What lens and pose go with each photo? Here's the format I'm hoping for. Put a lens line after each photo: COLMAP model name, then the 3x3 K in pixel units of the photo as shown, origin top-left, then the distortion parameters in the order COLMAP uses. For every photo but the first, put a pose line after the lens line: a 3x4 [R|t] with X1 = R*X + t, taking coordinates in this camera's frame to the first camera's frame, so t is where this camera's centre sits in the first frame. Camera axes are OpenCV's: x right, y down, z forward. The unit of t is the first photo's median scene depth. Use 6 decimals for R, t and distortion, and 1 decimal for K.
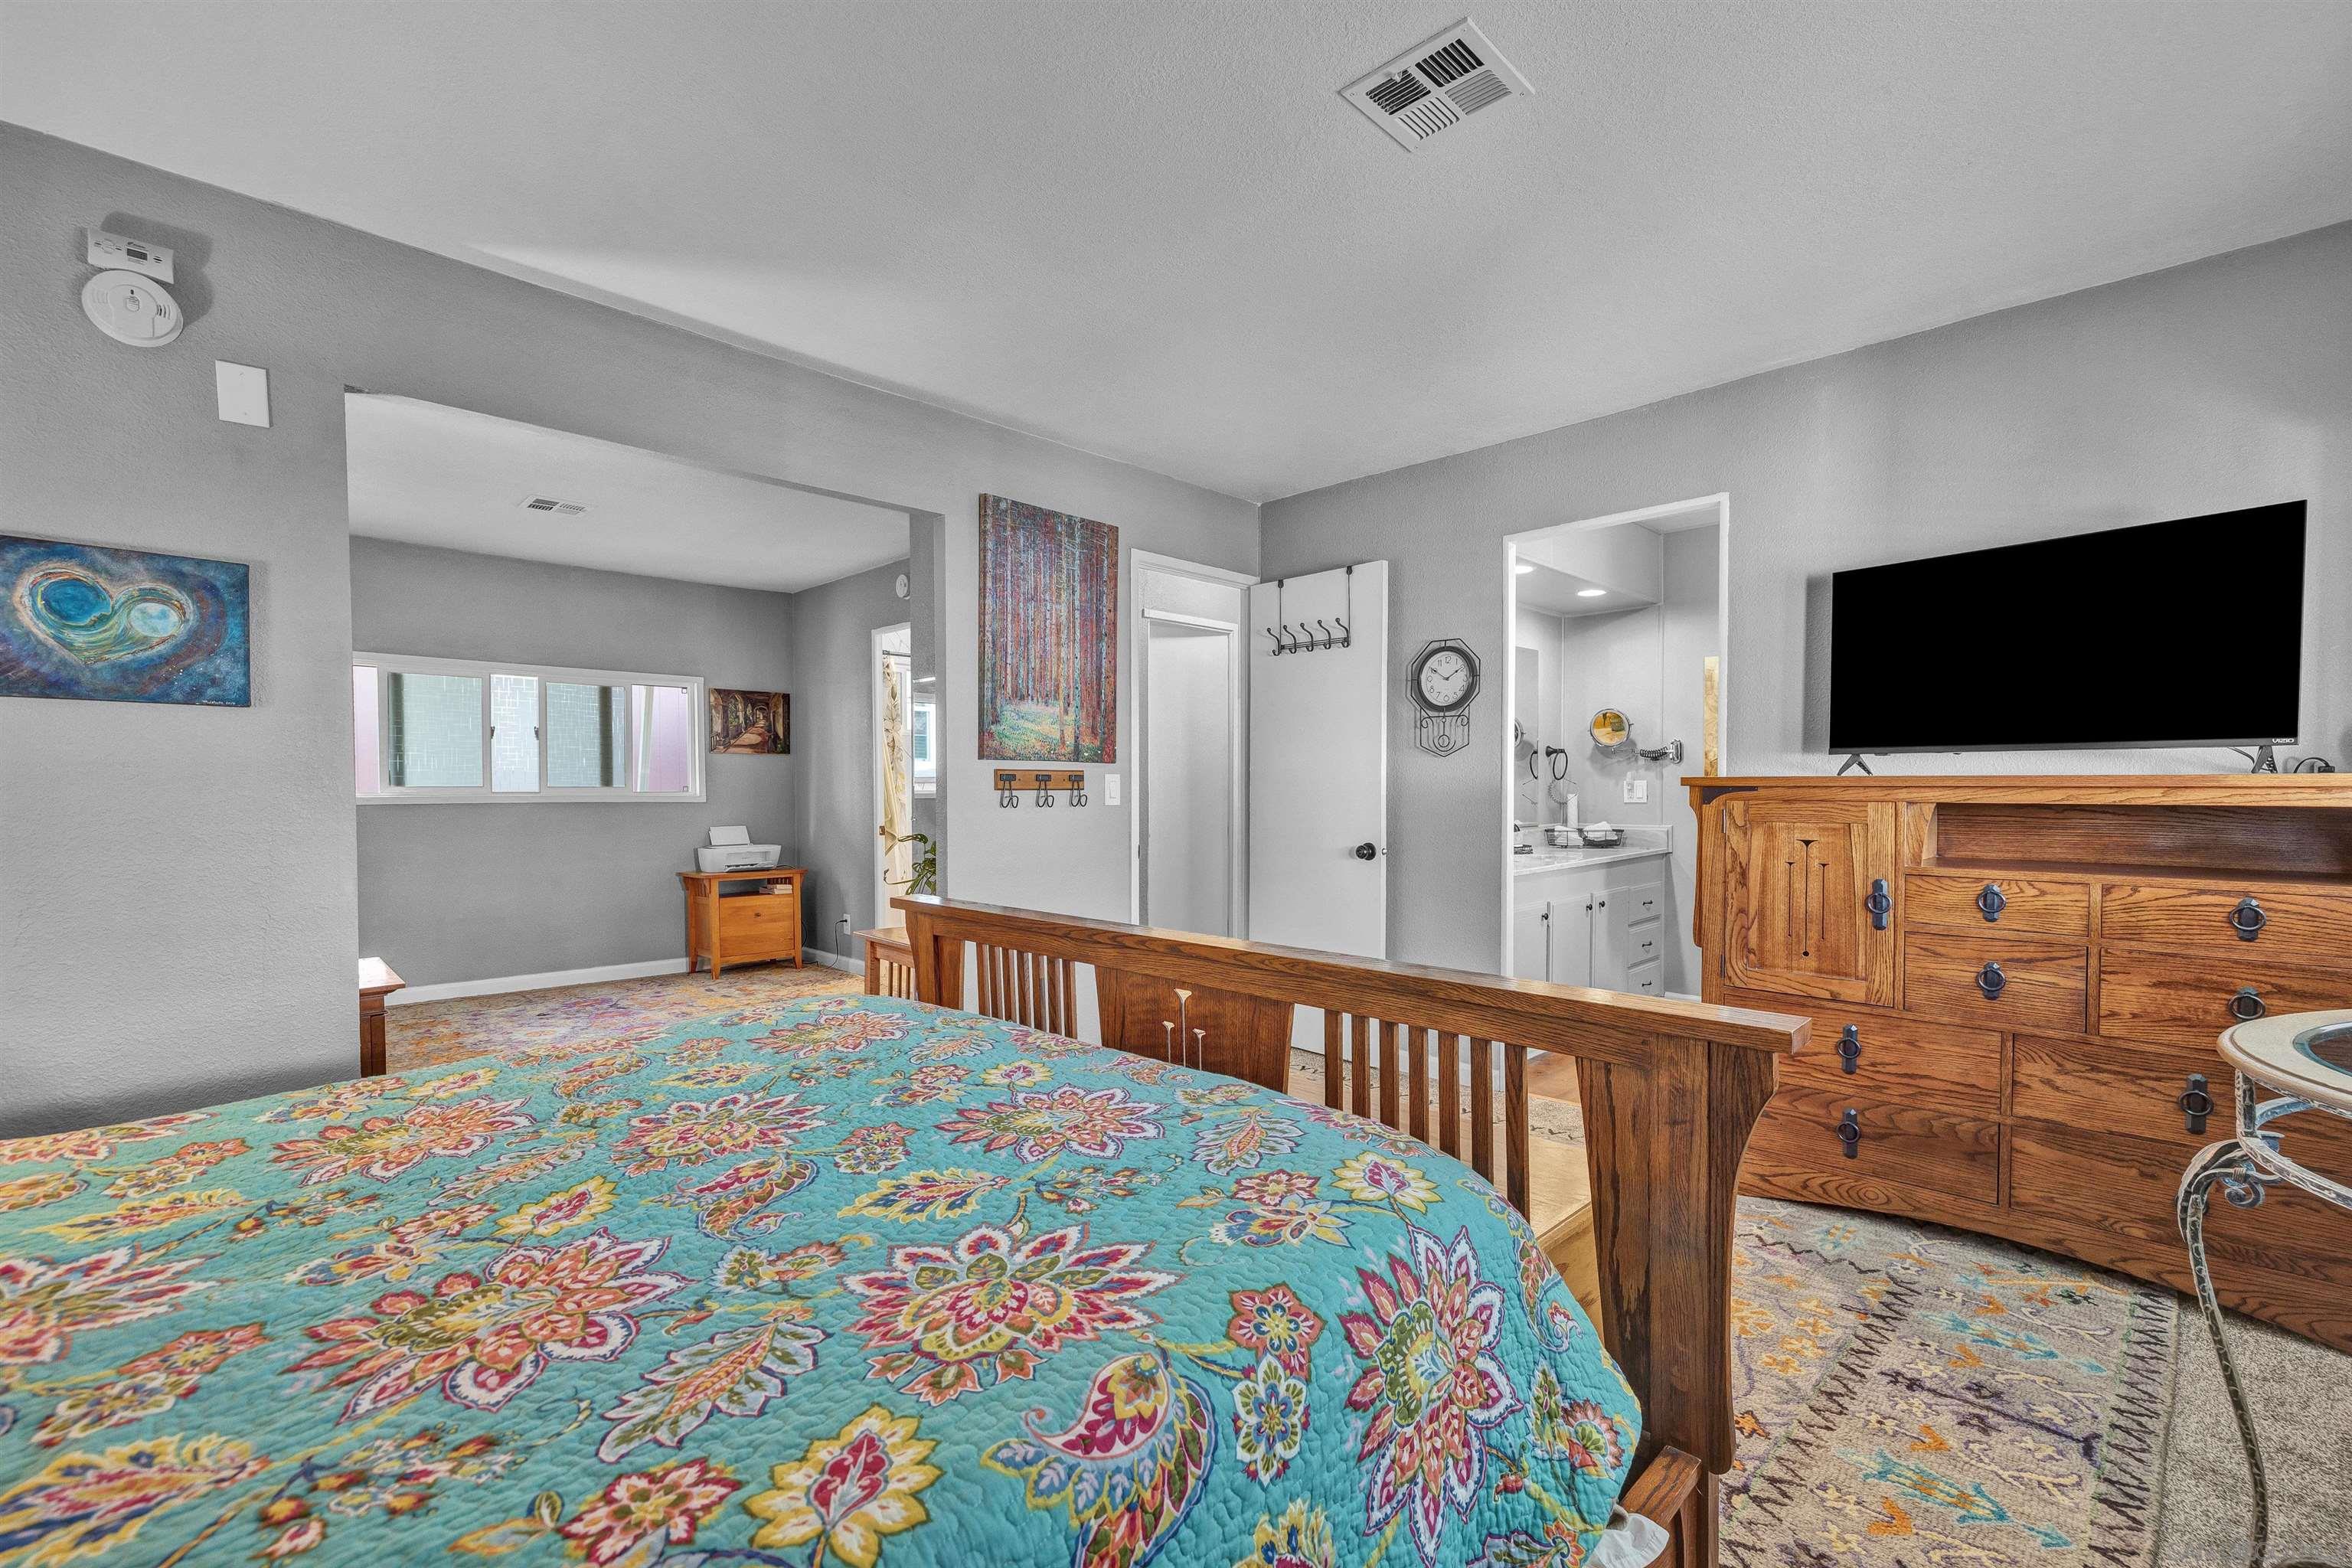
lens RADIAL K [[993.5, 0, 1183.4], [0, 993.5, 804.4], [0, 0, 1]] dist [0.000807, -0.000048]
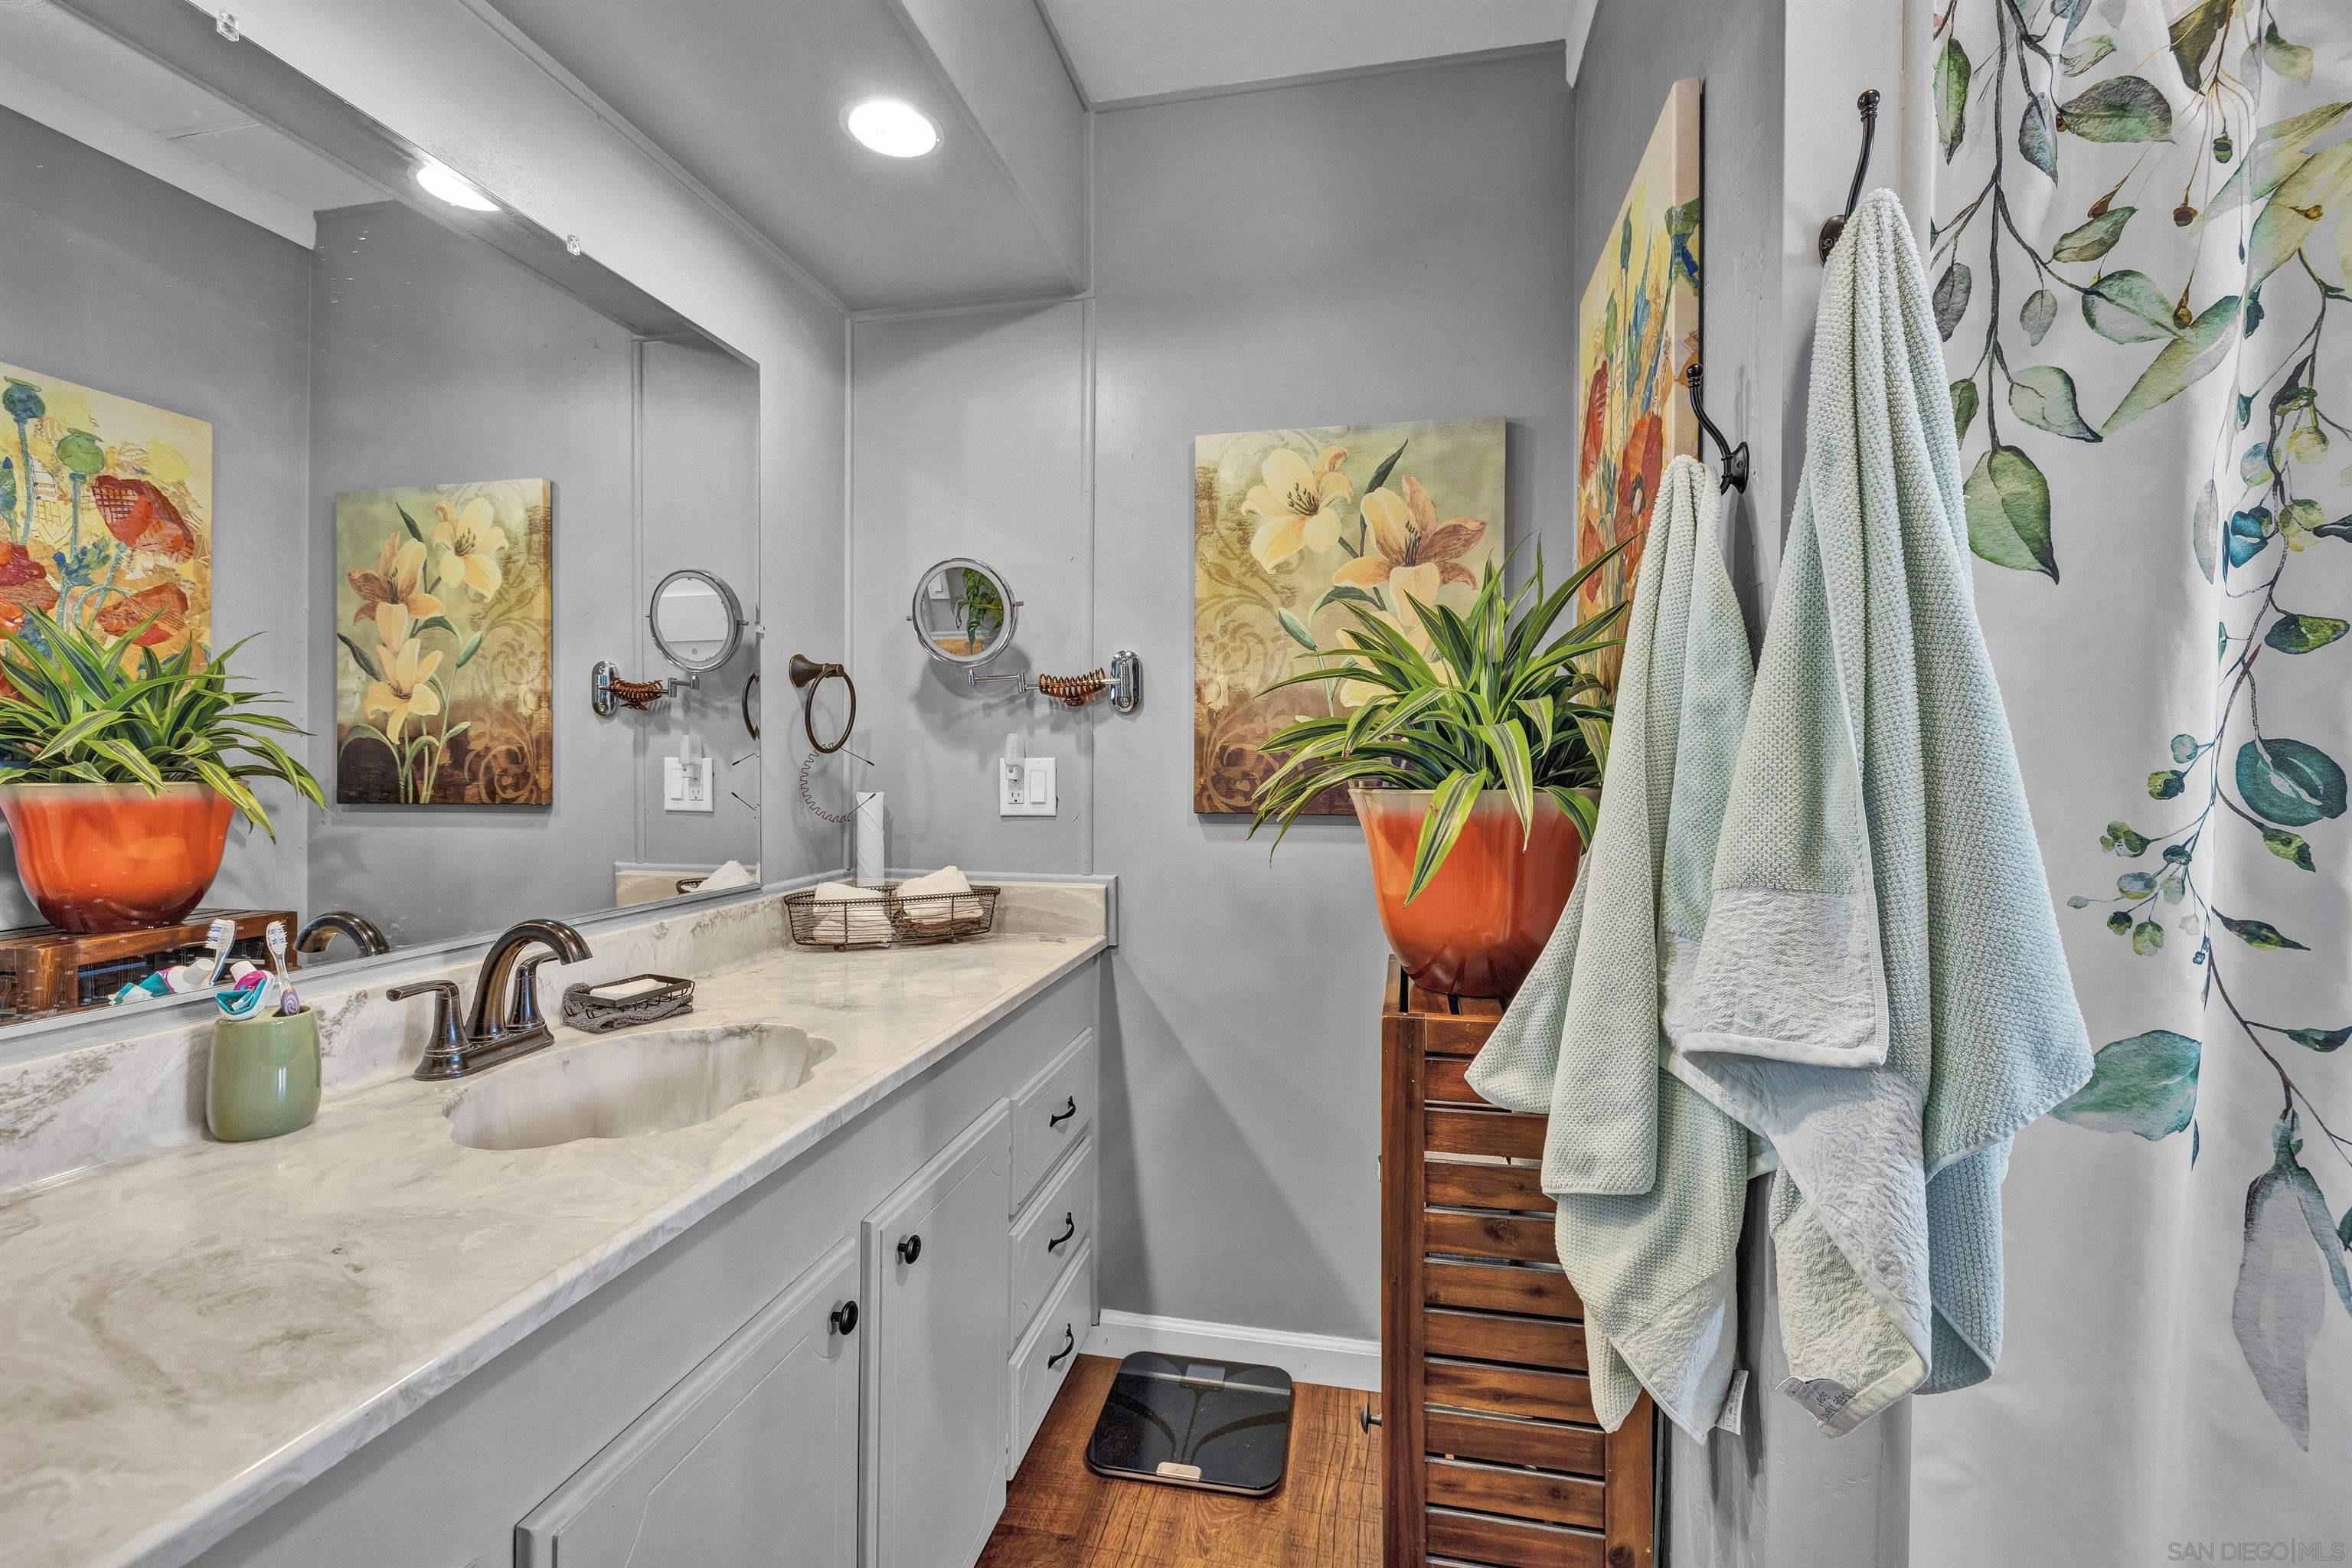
lens RADIAL K [[993.5, 0, 1178.3], [0, 993.5, 774.3], [0, 0, 1]] dist [0.000807, -0.000048]
pose [[0.835423, 0.001768, 0.549605, 0.292062], [0.007841, 0.999855, -0.015135, -0.011077], [-0.549552, 0.016954, 0.835287, 0.646673]]
